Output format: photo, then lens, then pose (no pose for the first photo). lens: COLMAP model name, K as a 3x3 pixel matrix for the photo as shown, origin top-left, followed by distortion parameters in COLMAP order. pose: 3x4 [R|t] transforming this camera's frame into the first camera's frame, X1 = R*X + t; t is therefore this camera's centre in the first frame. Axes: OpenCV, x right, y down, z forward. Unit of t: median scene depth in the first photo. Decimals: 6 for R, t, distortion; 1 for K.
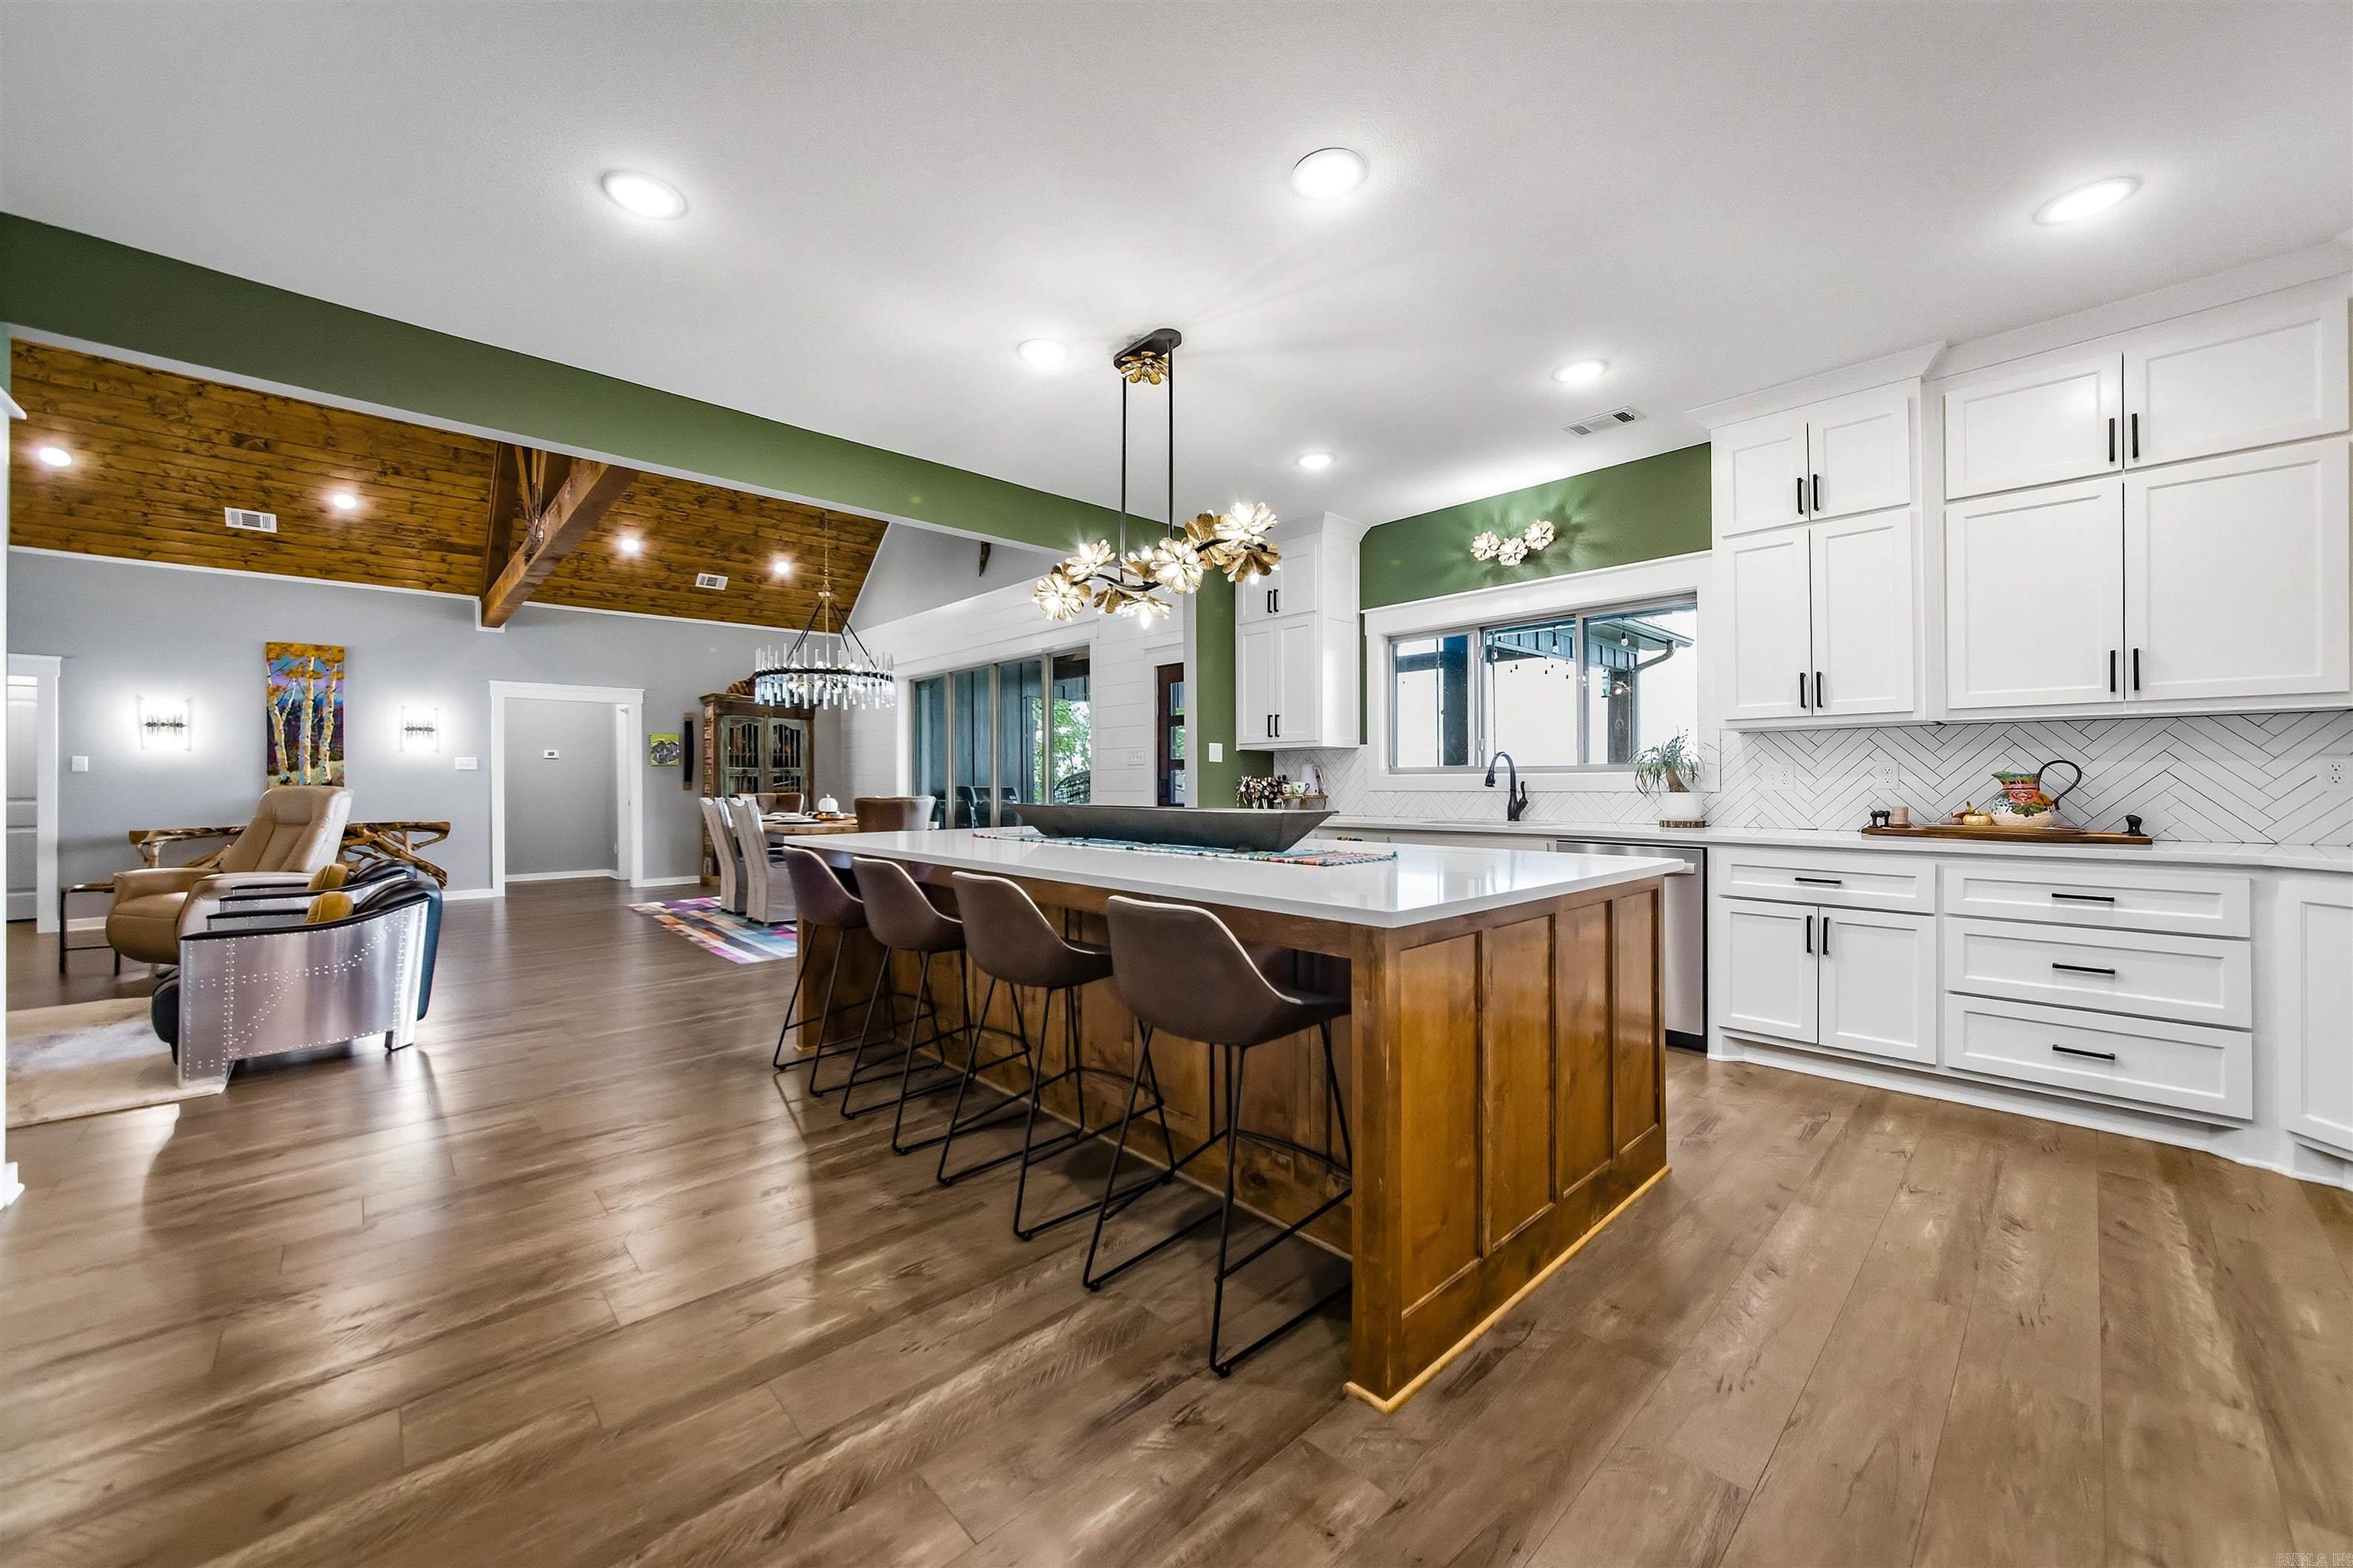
lens RADIAL K [[864.3, 0, 1176.1], [0, 864.3, 782.4], [0, 0, 1]] dist [0.001132, 0.000733]
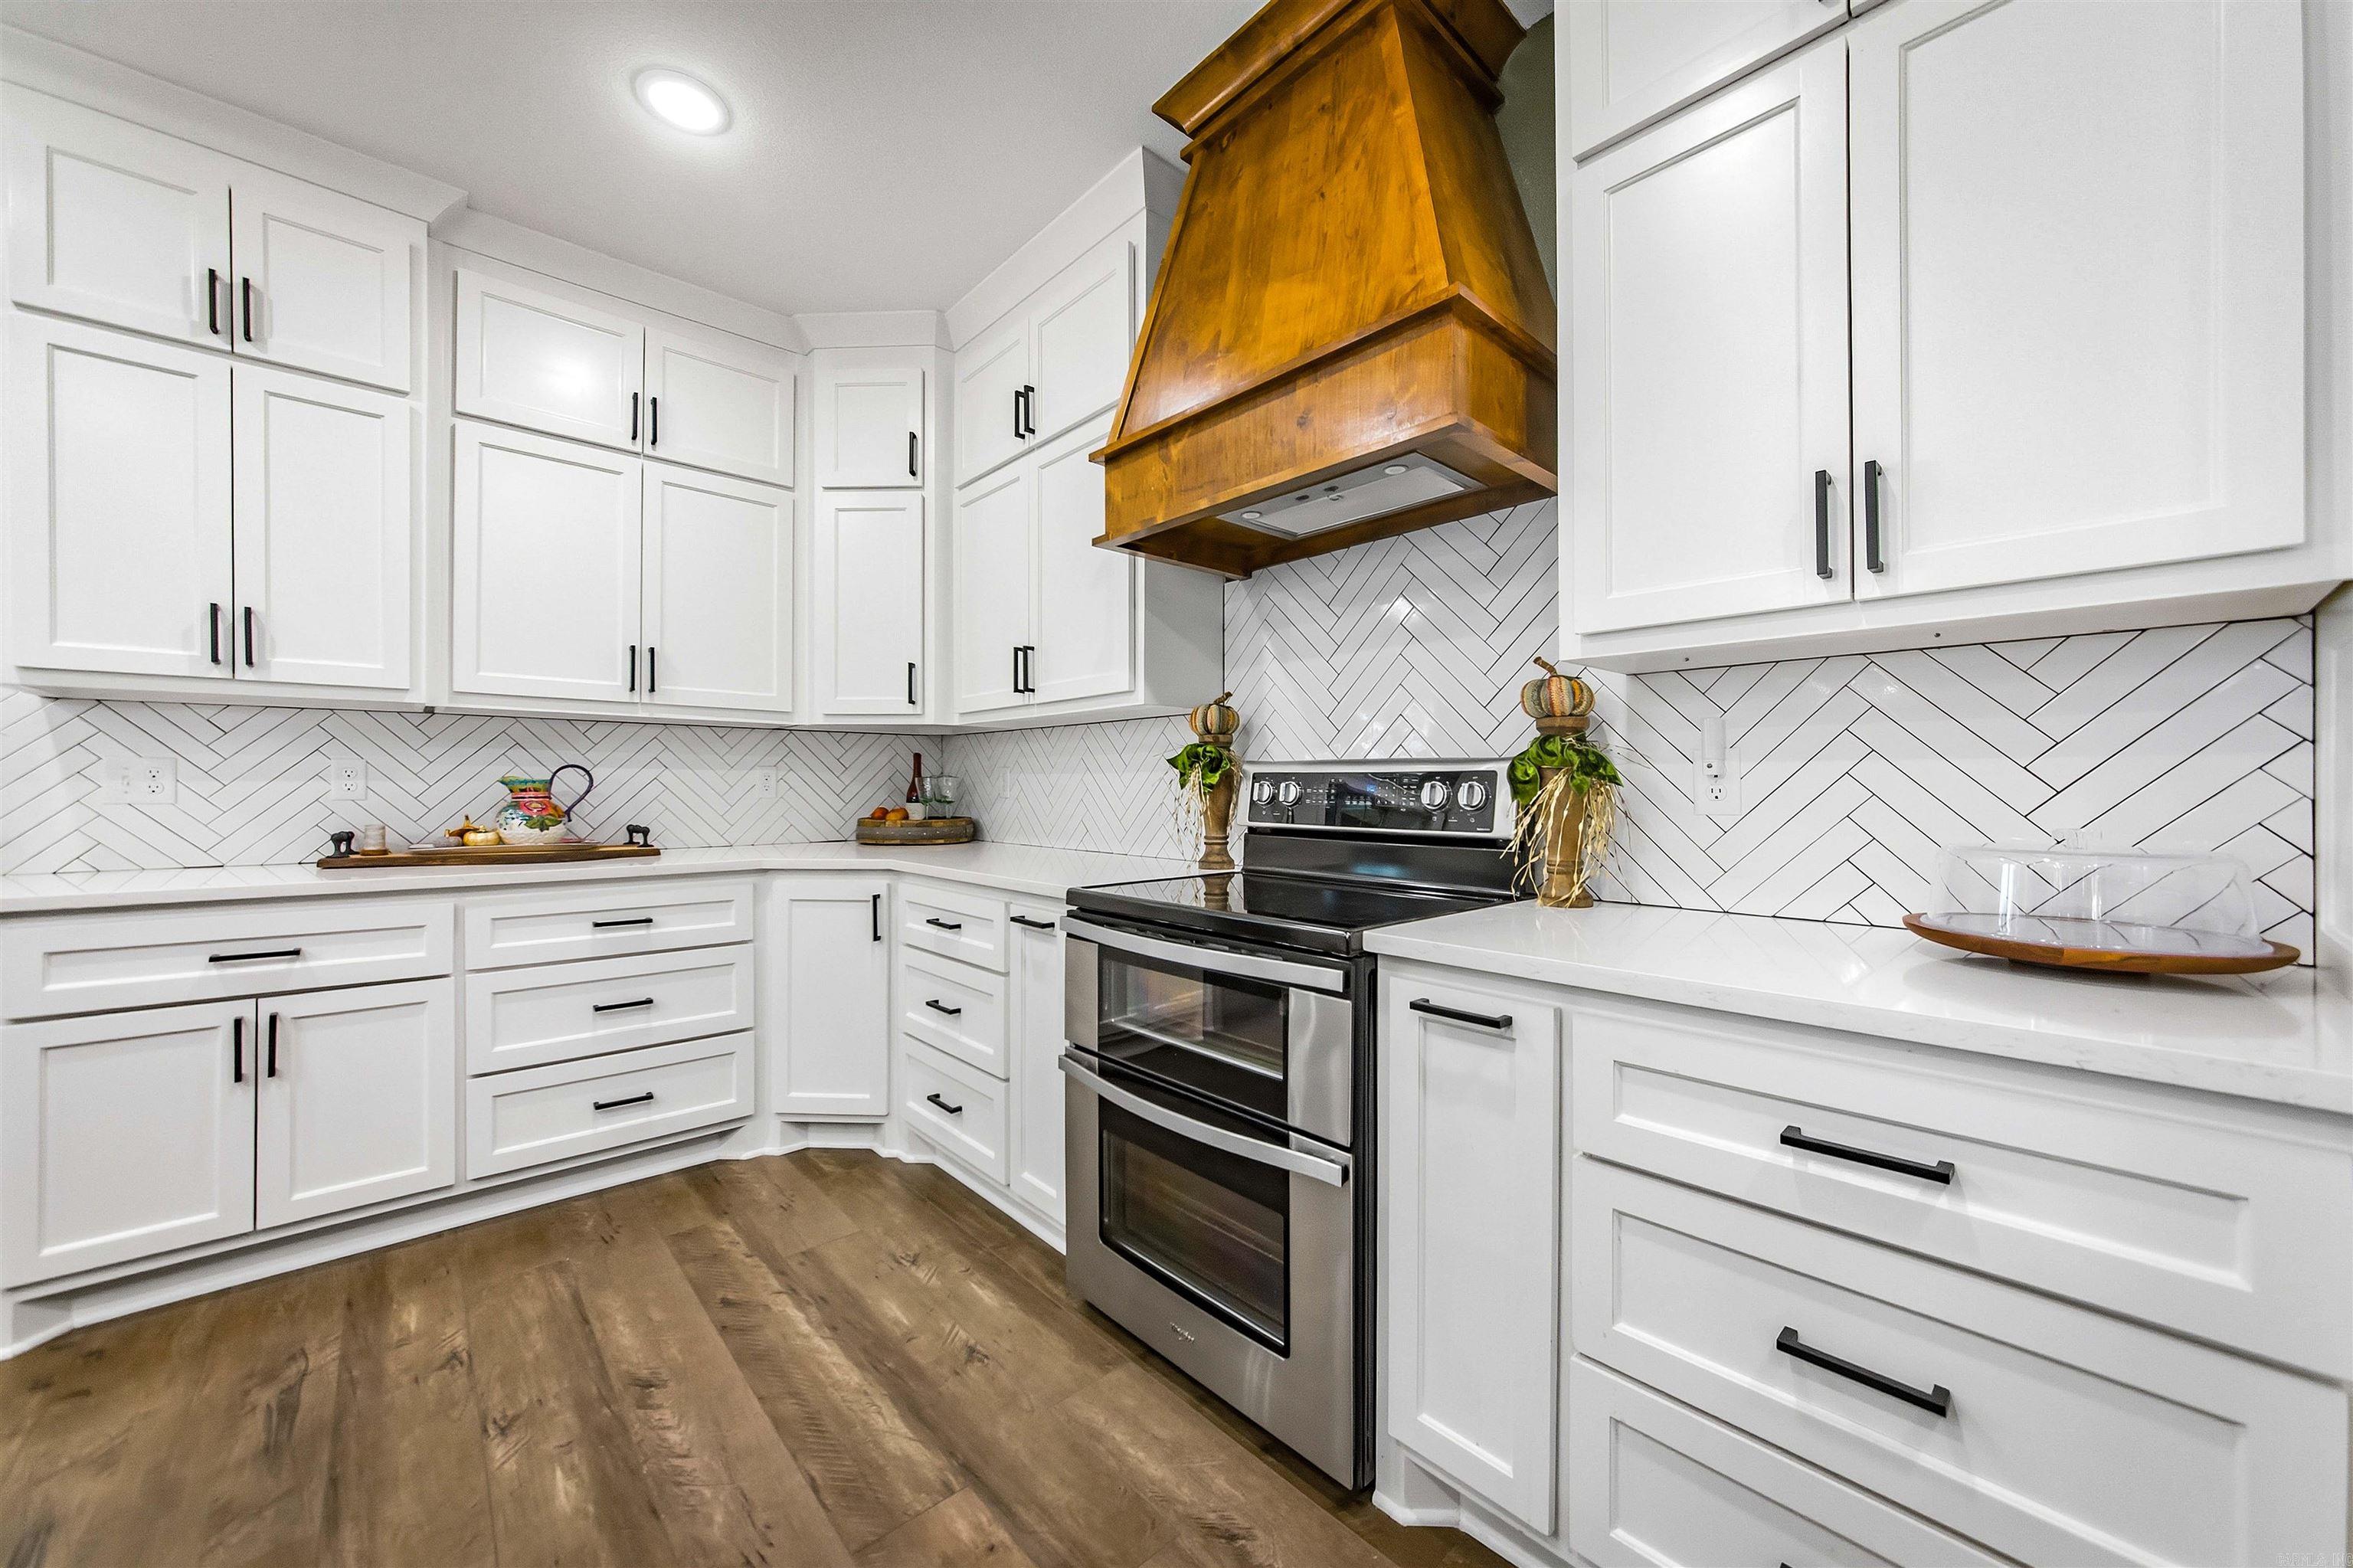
lens RADIAL K [[864.3, 0, 1176.1], [0, 864.3, 782.4], [0, 0, 1]] dist [0.001132, 0.000733]
pose [[0.017169, 0.008182, 0.999819, 0.150845], [-0.000447, 0.999966, -0.008176, -0.000815], [-0.999852, -0.000307, 0.017172, 0.345806]]
